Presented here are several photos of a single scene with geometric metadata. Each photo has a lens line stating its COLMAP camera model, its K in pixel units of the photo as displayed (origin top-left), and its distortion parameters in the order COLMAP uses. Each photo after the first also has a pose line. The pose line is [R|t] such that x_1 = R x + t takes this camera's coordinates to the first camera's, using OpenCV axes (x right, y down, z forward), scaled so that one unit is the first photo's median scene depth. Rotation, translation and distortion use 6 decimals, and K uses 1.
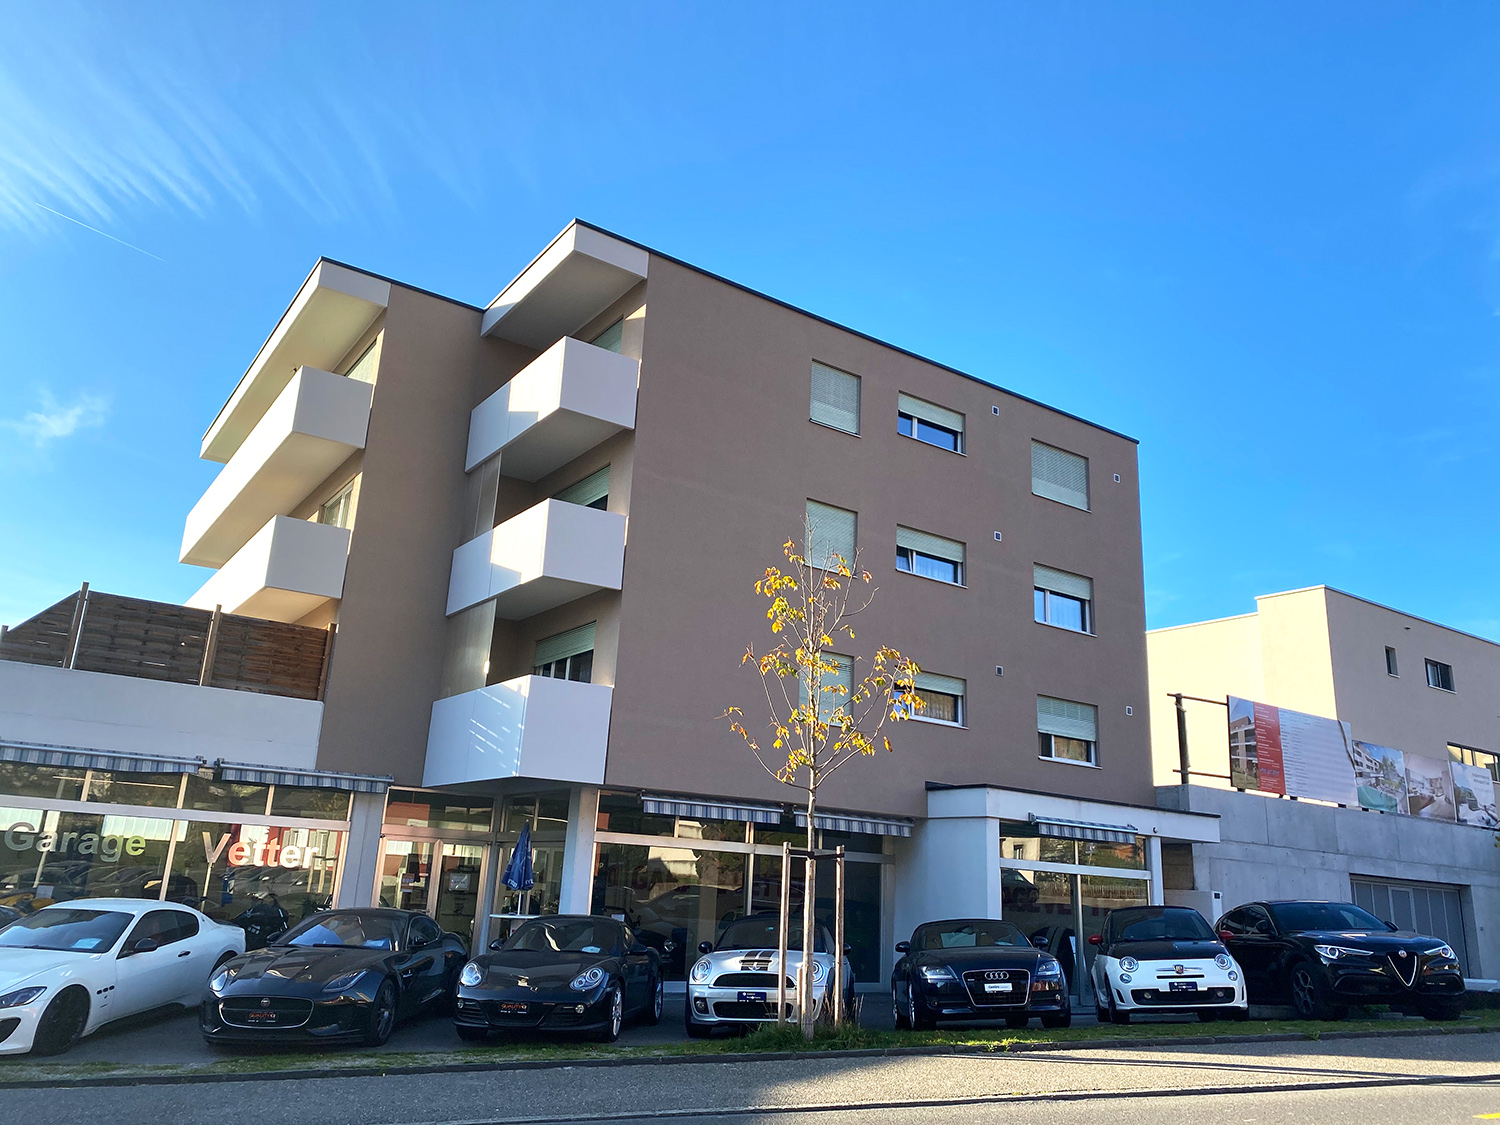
lens RADIAL K [[1137.5, 0, 750.0], [0, 1137.5, 562.5], [0, 0, 1]] dist [0.009903, -0.003964]
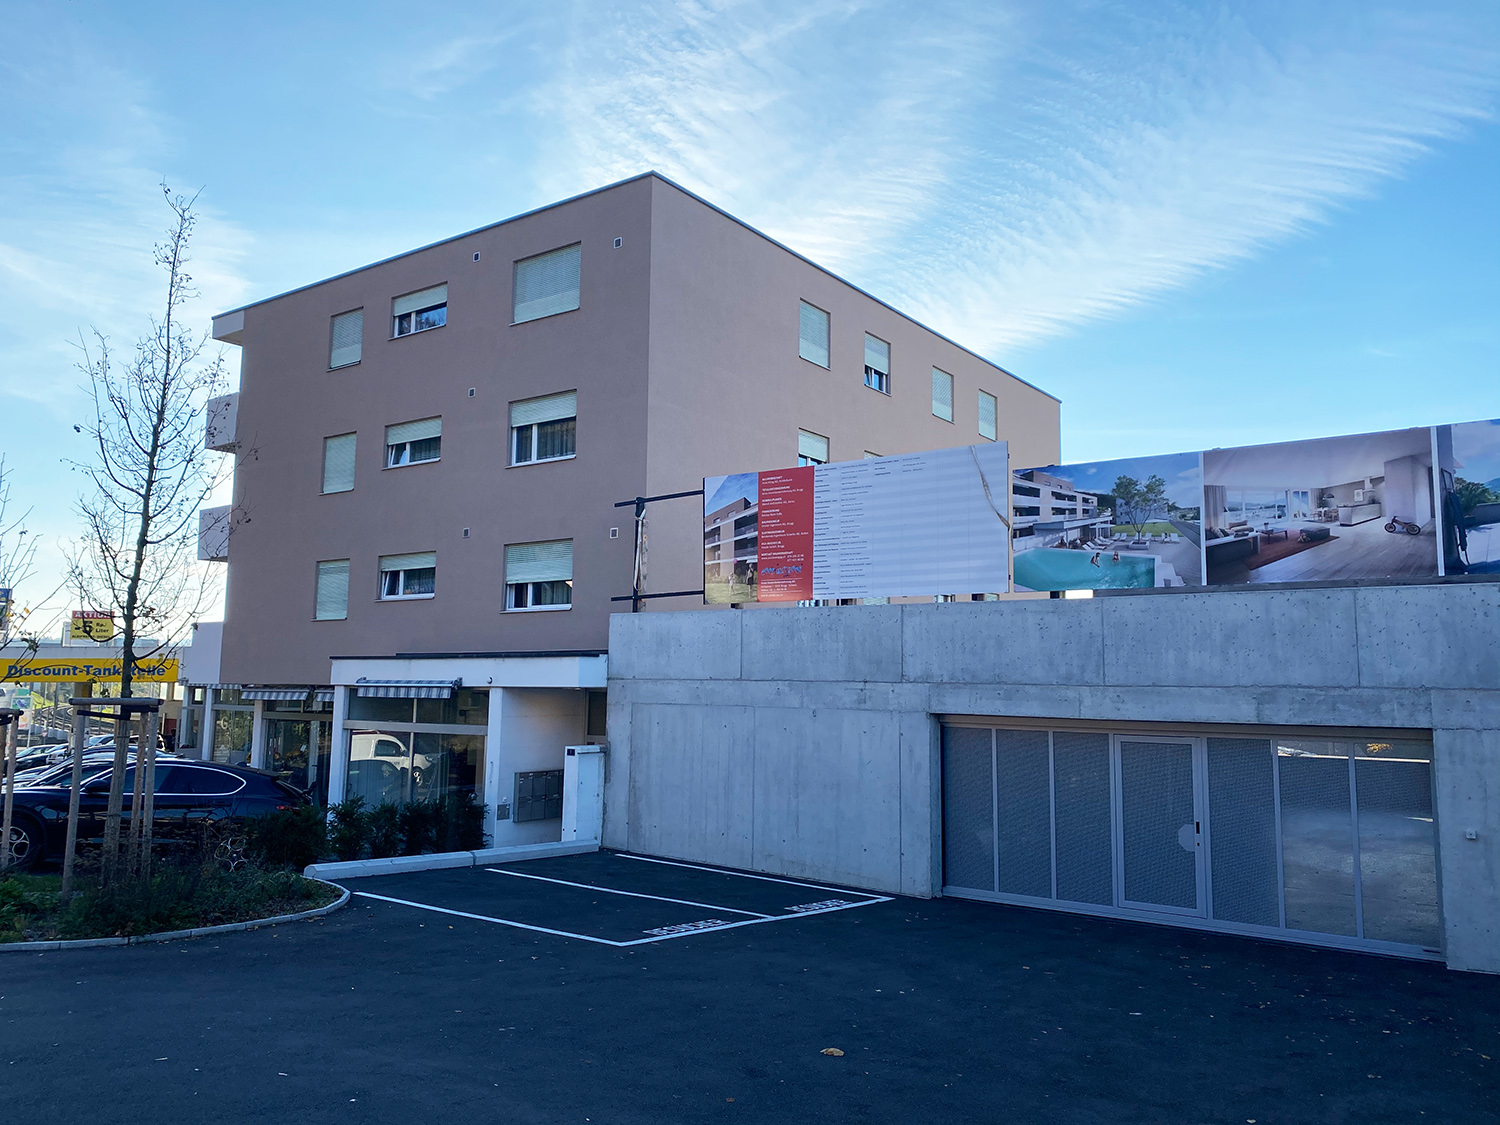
lens RADIAL K [[1156.3, 0, 750.0], [0, 1156.3, 562.5], [0, 0, 1]] dist [0.105753, -0.000879]
pose [[0.330708, -0.148718, -0.931941, 1.365892], [0.265822, 0.962202, -0.059218, 0.270823], [0.905522, -0.228147, 0.357741, 0.937095]]
